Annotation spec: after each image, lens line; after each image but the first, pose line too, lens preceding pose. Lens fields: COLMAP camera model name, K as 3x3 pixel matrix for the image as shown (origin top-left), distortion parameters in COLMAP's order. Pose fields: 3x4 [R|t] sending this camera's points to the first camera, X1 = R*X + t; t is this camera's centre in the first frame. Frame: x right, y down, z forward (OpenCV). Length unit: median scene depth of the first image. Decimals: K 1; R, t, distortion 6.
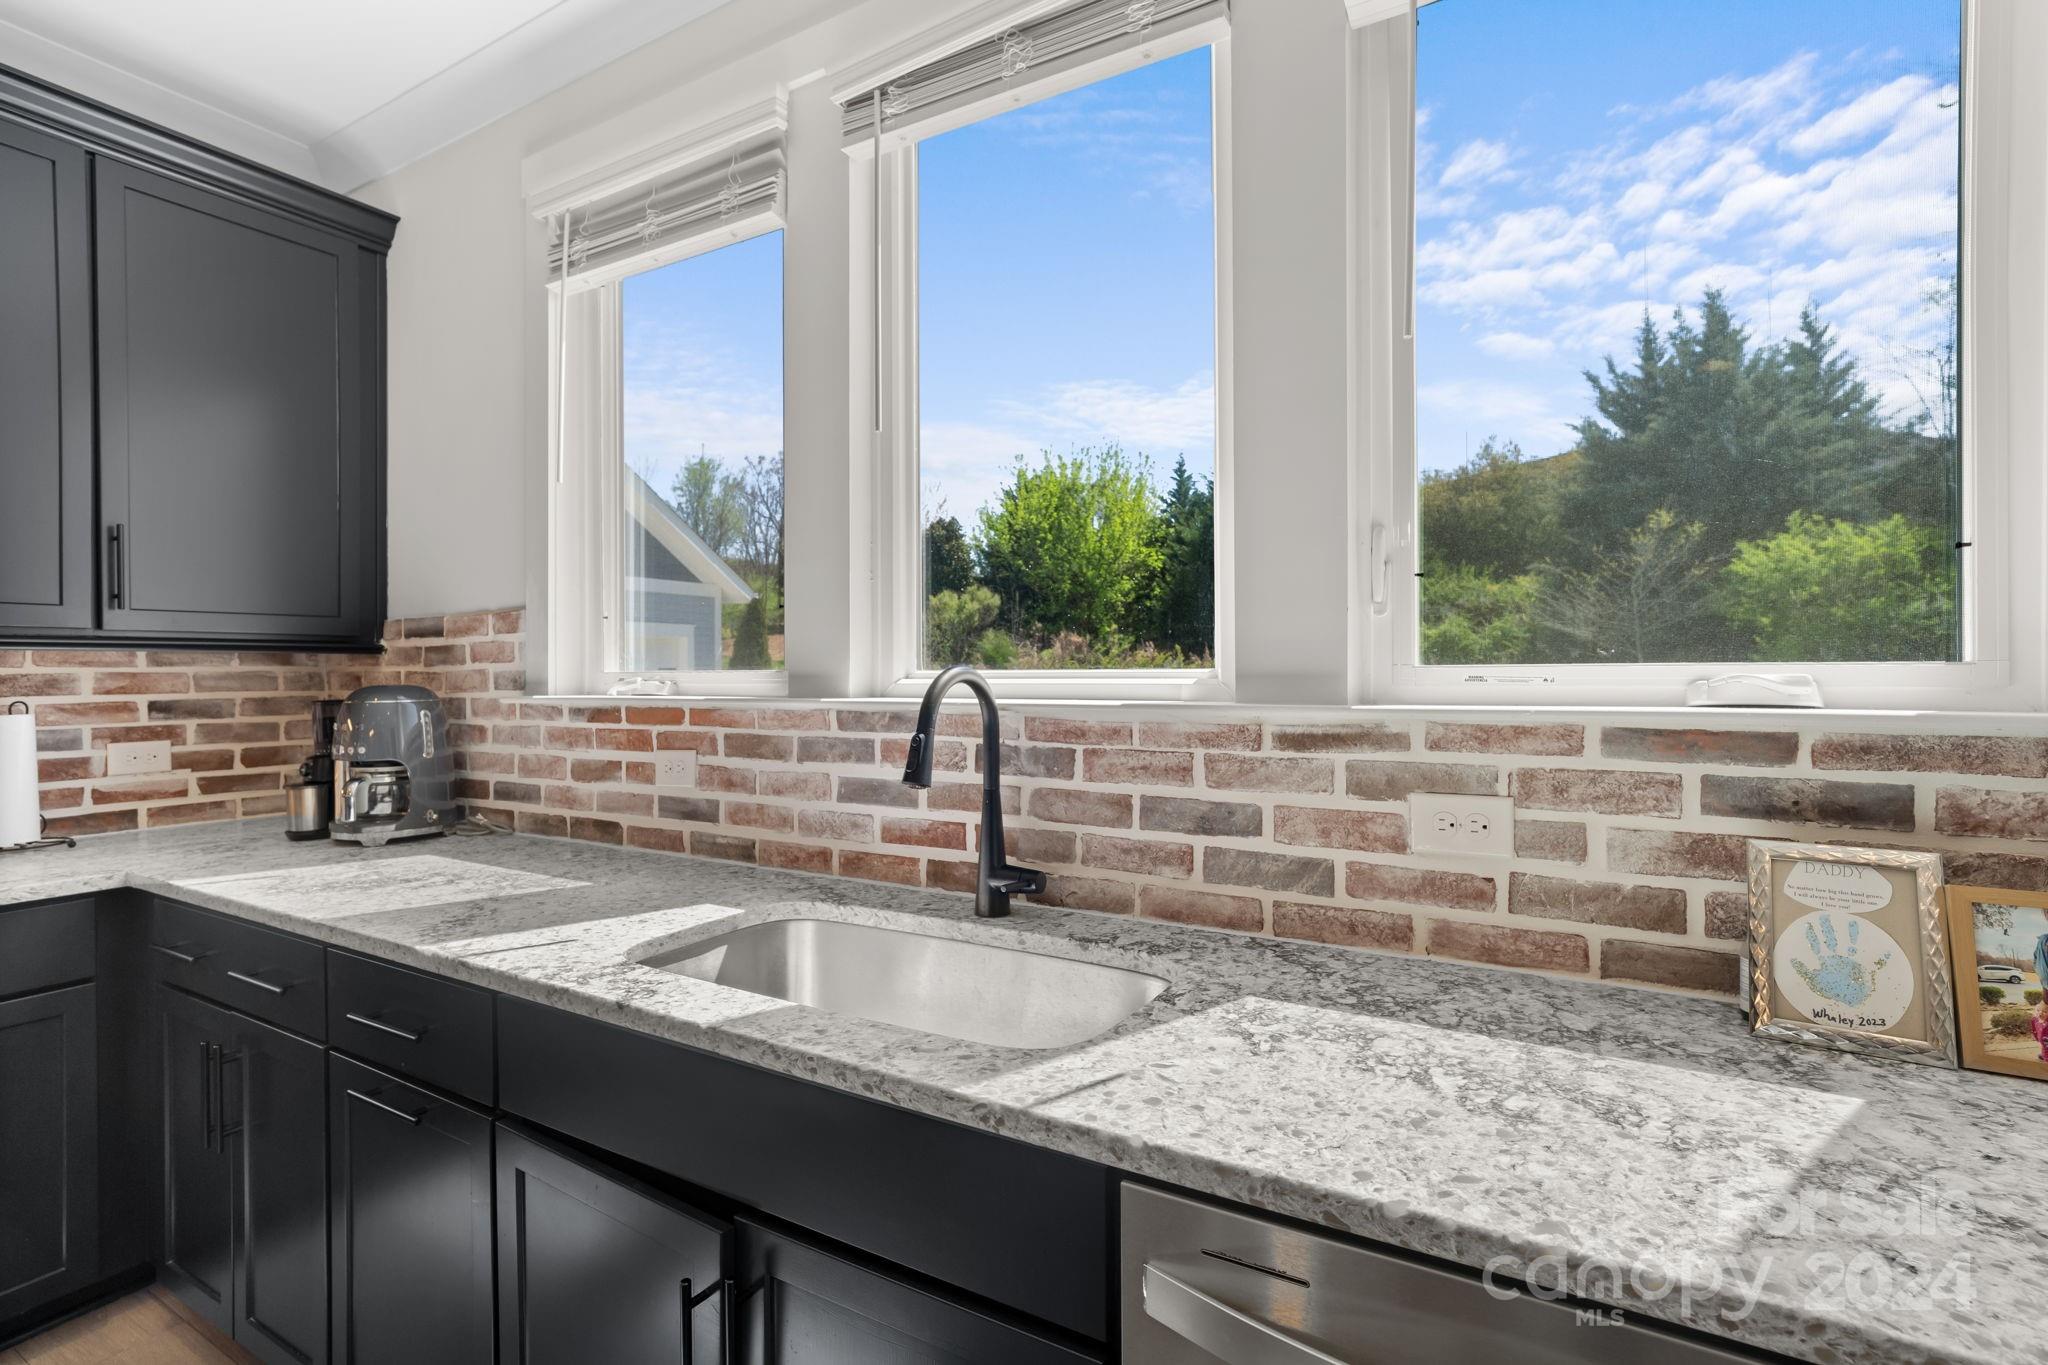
lens RADIAL K [[967.6, 0, 1020.6], [0, 967.6, 678.5], [0, 0, 1]] dist [-0.011154, 0.003458]
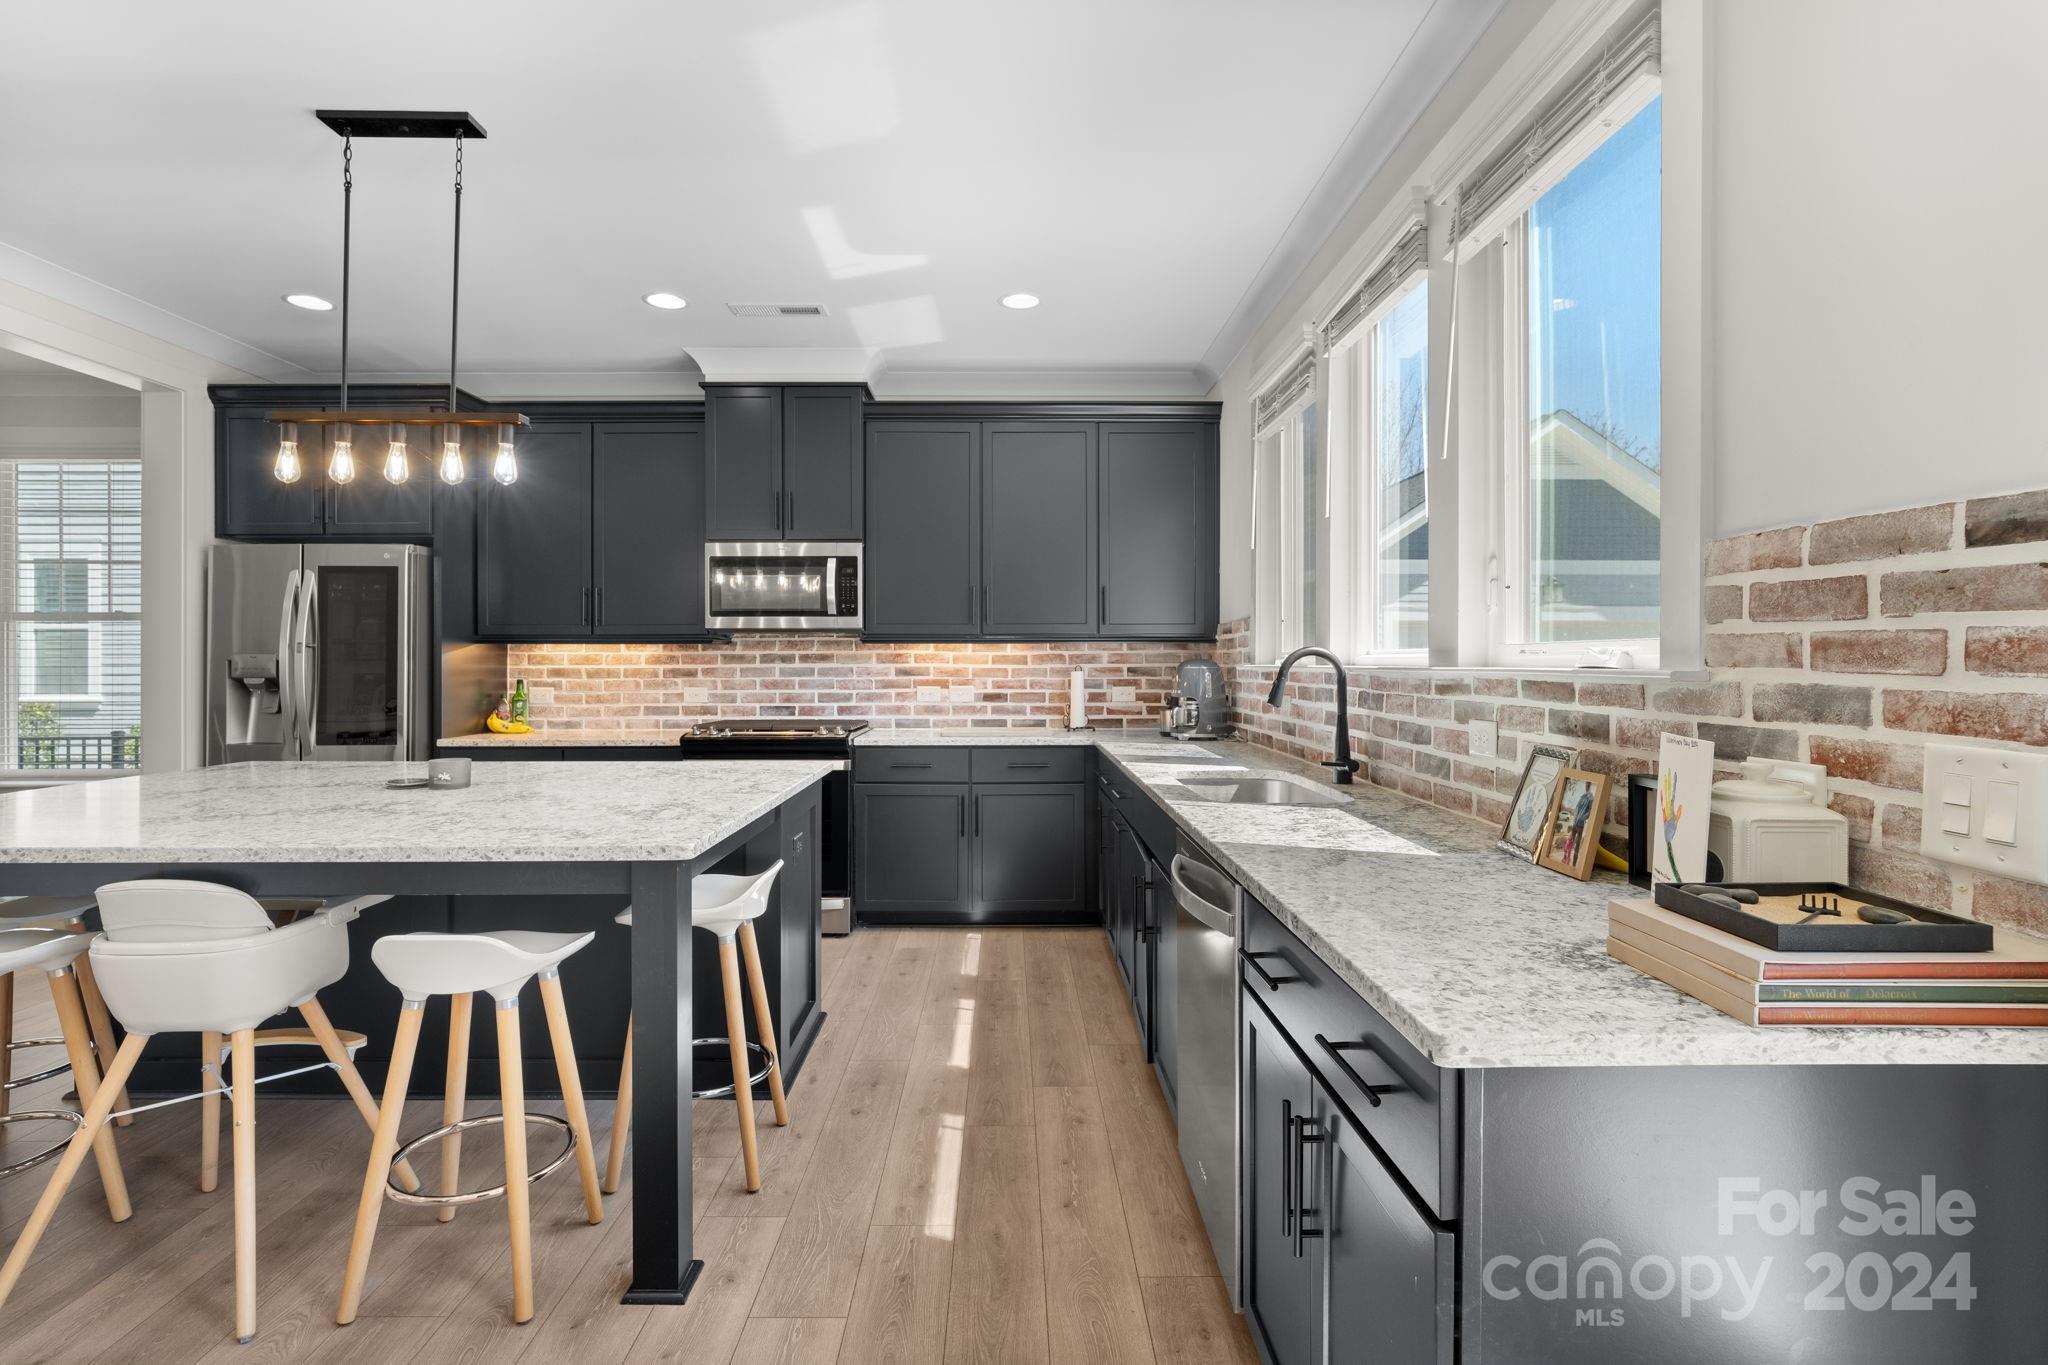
lens RADIAL K [[967.6, 0, 1007.7], [0, 967.6, 656.6], [0, 0, 1]] dist [-0.011154, 0.003458]
pose [[0.512552, 0.000364, -0.858656, 0.869508], [-0.007994, 0.999959, -0.004348, 0.013288], [0.858619, 0.009093, 0.512534, -0.340115]]
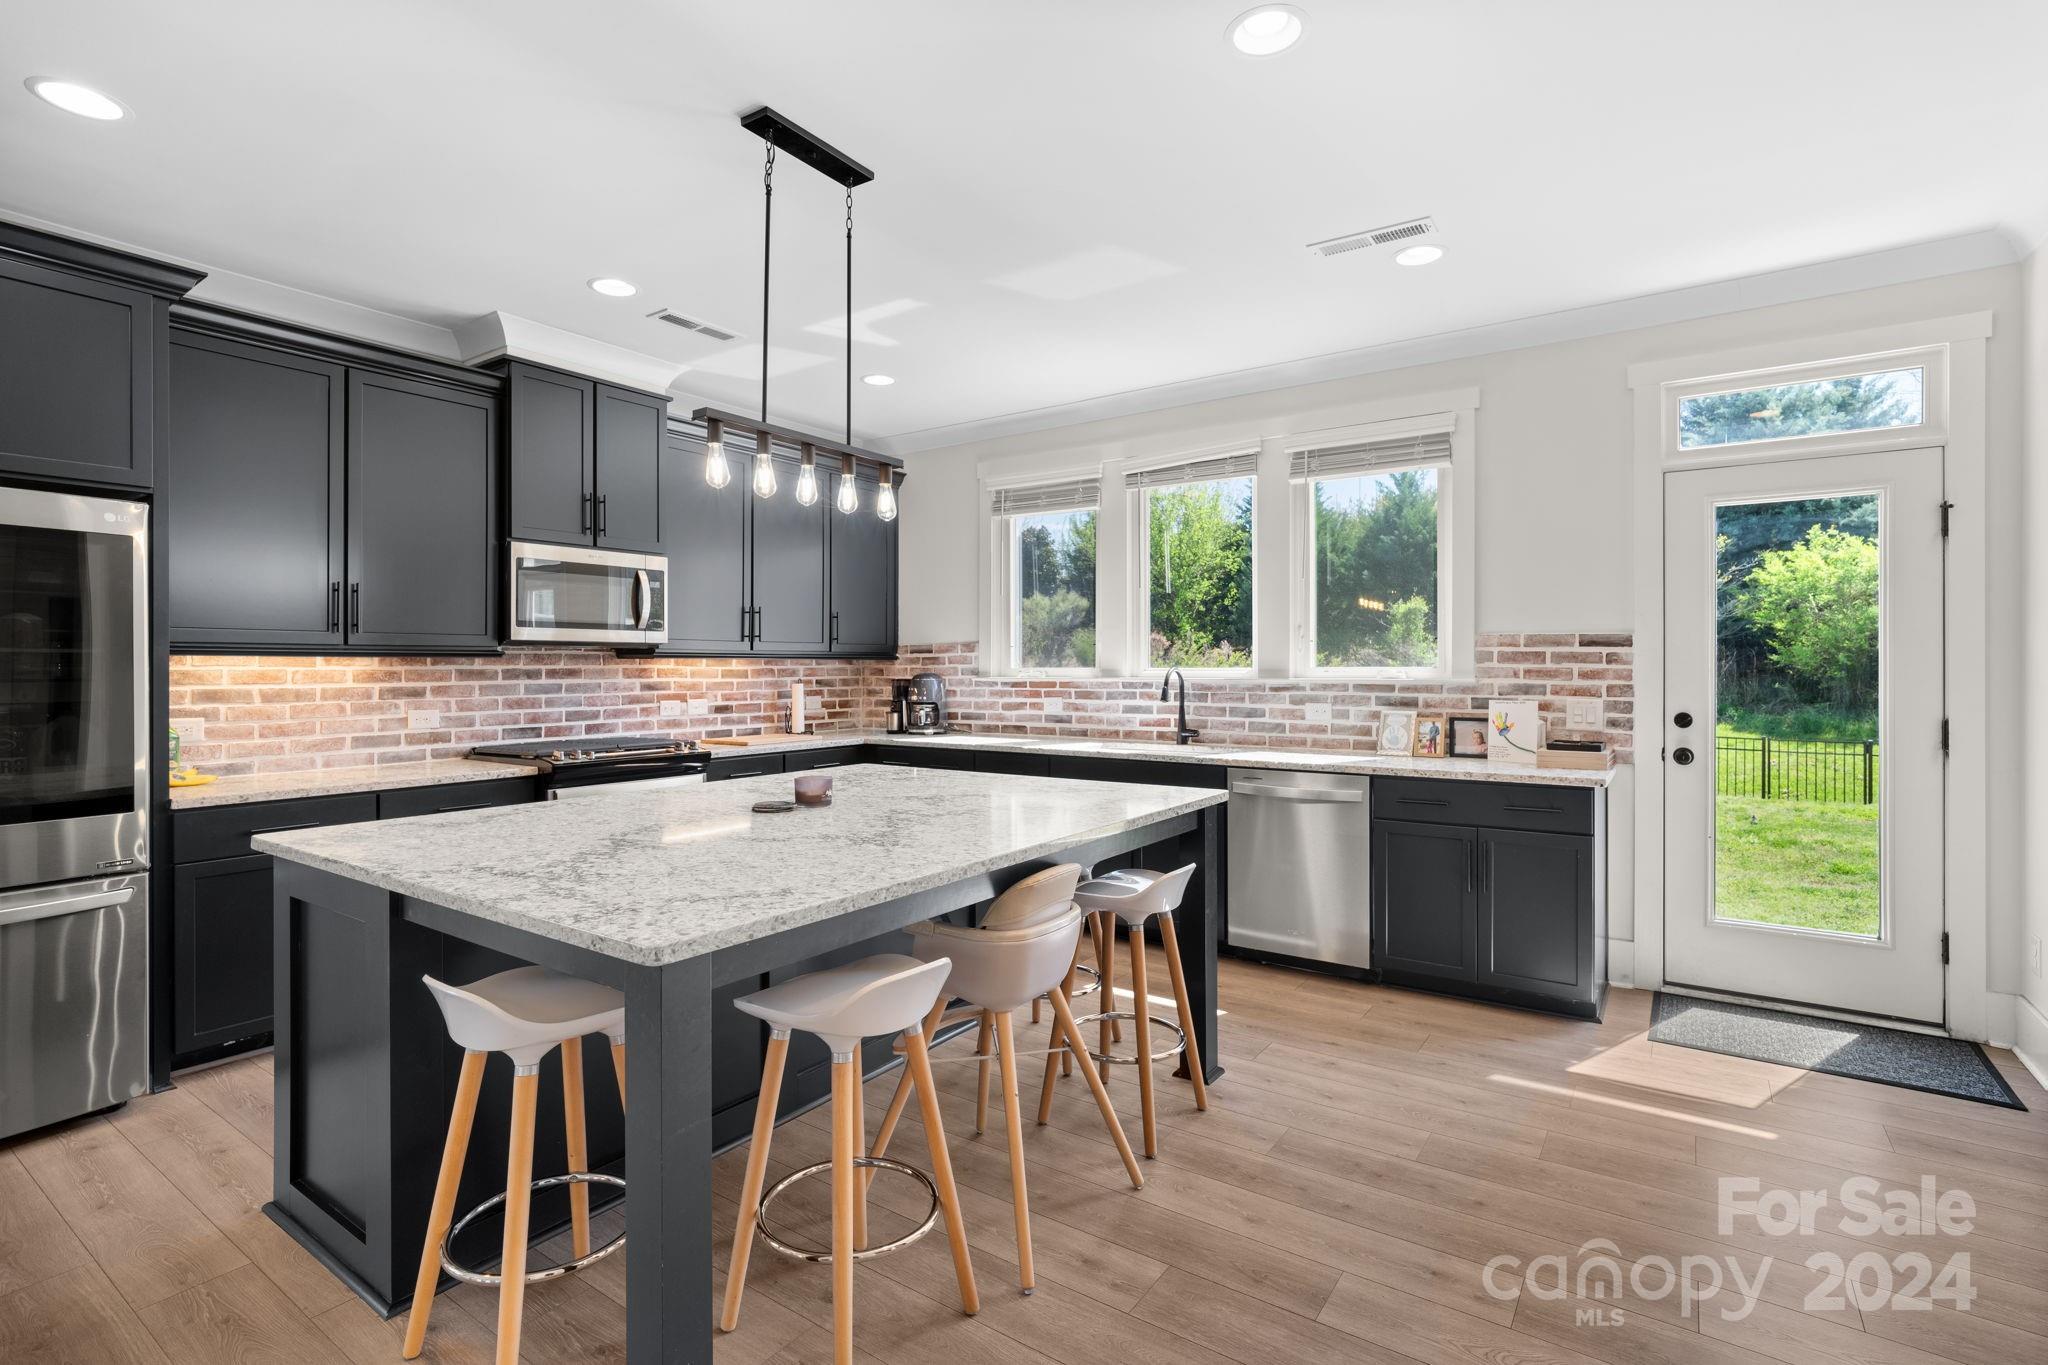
lens RADIAL K [[967.6, 0, 1007.8], [0, 967.6, 670.3], [0, 0, 1]] dist [-0.011154, 0.003458]
pose [[0.996105, 0.003033, -0.088126, -0.232005], [-0.003339, 0.999989, -0.003331, 0.007566], [0.088115, 0.003613, 0.996104, -1.614702]]
